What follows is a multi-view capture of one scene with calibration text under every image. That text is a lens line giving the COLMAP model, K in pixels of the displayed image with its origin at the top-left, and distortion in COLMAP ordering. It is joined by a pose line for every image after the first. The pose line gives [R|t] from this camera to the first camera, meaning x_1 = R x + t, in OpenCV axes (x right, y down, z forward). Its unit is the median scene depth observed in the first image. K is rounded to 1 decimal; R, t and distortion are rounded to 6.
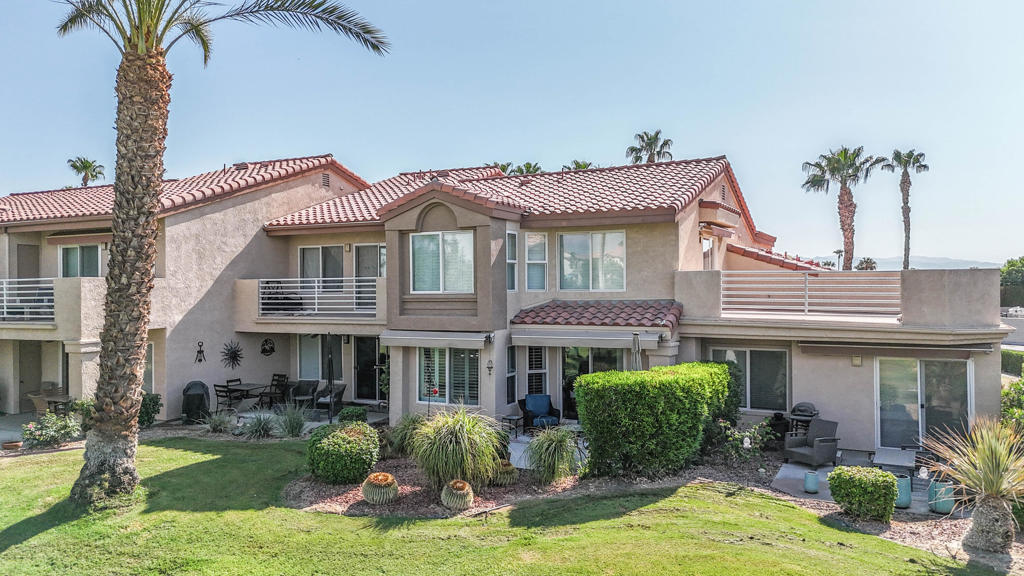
lens RADIAL K [[755.2, 0, 512.0], [0, 755.2, 288.0], [0, 0, 1]] dist [0.071790, -0.061850]
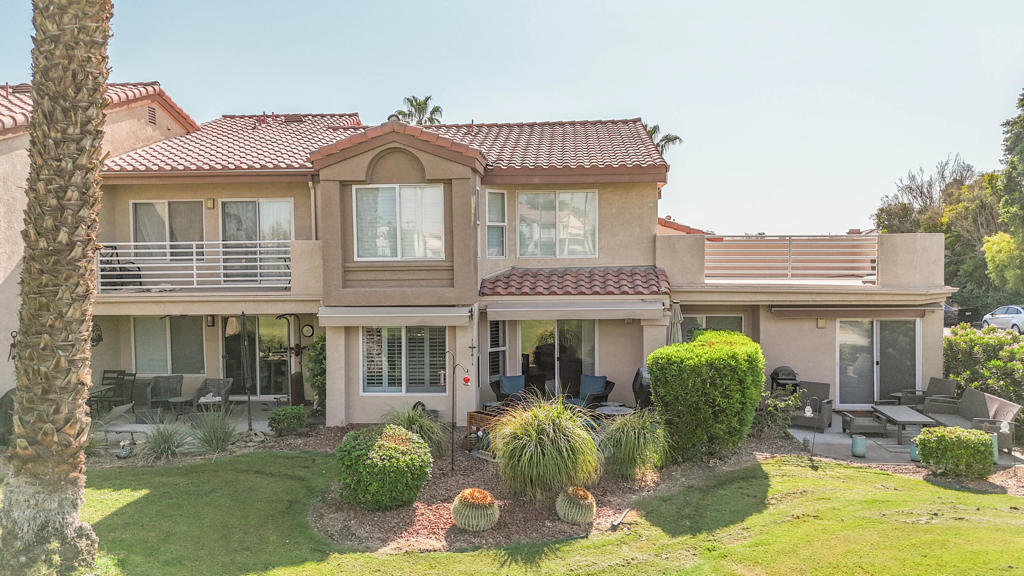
lens RADIAL K [[755.2, 0, 512.0], [0, 755.2, 288.0], [0, 0, 1]] dist [0.071790, -0.061850]
pose [[0.922397, -0.018444, 0.385802, -0.315655], [0.004505, 0.999305, 0.037003, 0.008001], [-0.386217, -0.032393, 0.921839, 0.206402]]
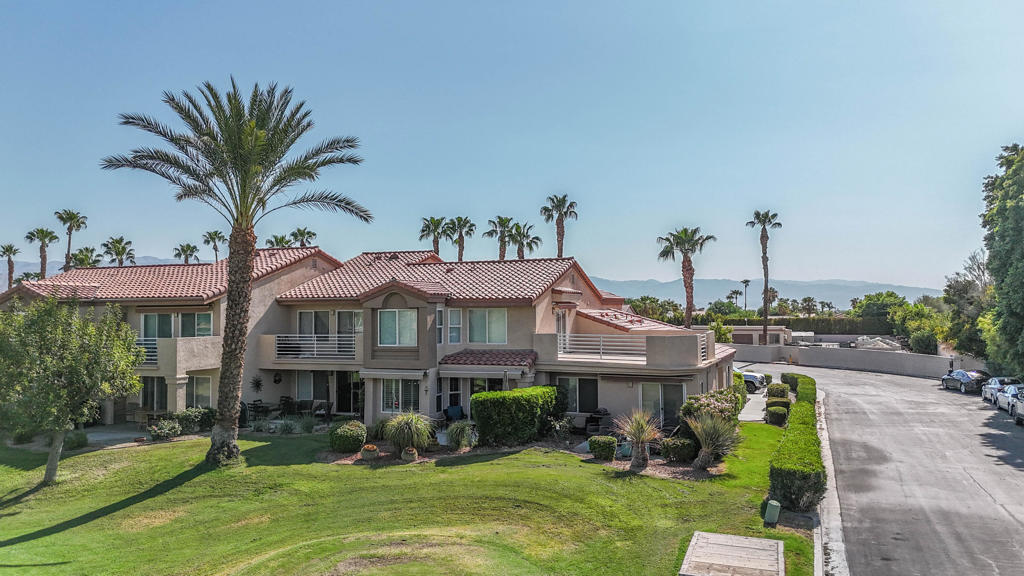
lens RADIAL K [[755.2, 0, 512.0], [0, 755.2, 288.0], [0, 0, 1]] dist [0.071790, -0.061850]
pose [[0.996585, 0.001766, 0.082551, 0.022440], [0.000642, 0.999575, -0.029136, -0.077132], [-0.082568, 0.029089, 0.996161, -0.736115]]
